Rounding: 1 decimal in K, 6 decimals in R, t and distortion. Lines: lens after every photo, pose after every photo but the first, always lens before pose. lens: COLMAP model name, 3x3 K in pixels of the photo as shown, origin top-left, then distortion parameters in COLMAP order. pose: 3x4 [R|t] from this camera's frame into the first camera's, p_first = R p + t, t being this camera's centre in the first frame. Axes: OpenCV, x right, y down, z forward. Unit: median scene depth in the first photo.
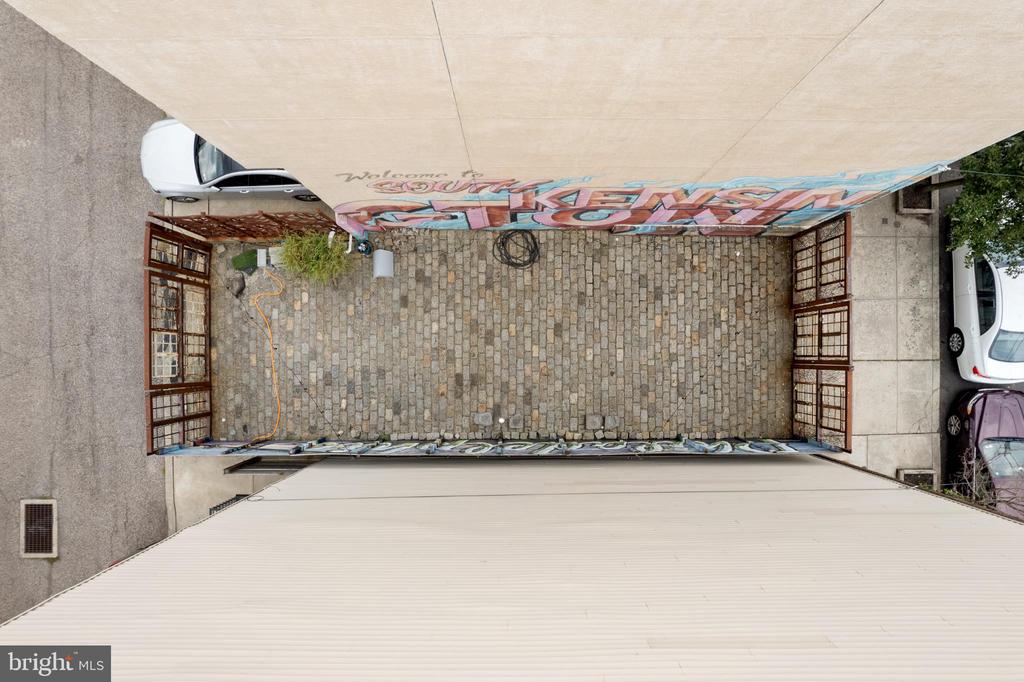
lens RADIAL K [[648.9, 0, 511.1], [0, 648.9, 340.9], [0, 0, 1]] dist [-0.000373, -0.000039]
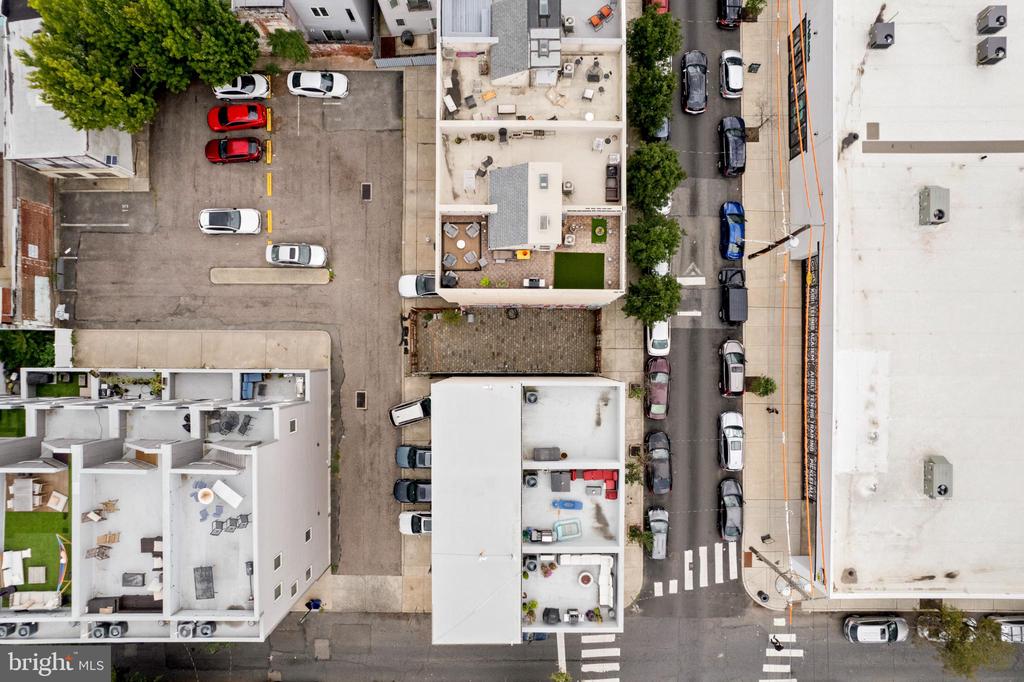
lens RADIAL K [[648.9, 0, 512.8], [0, 648.9, 341.2], [0, 0, 1]] dist [-0.000373, -0.000039]
pose [[0.999984, 0.005578, -0.001178, 0.019906], [-0.005580, 0.999982, -0.002022, 0.002904], [0.001167, 0.002028, 0.999997, -2.250183]]
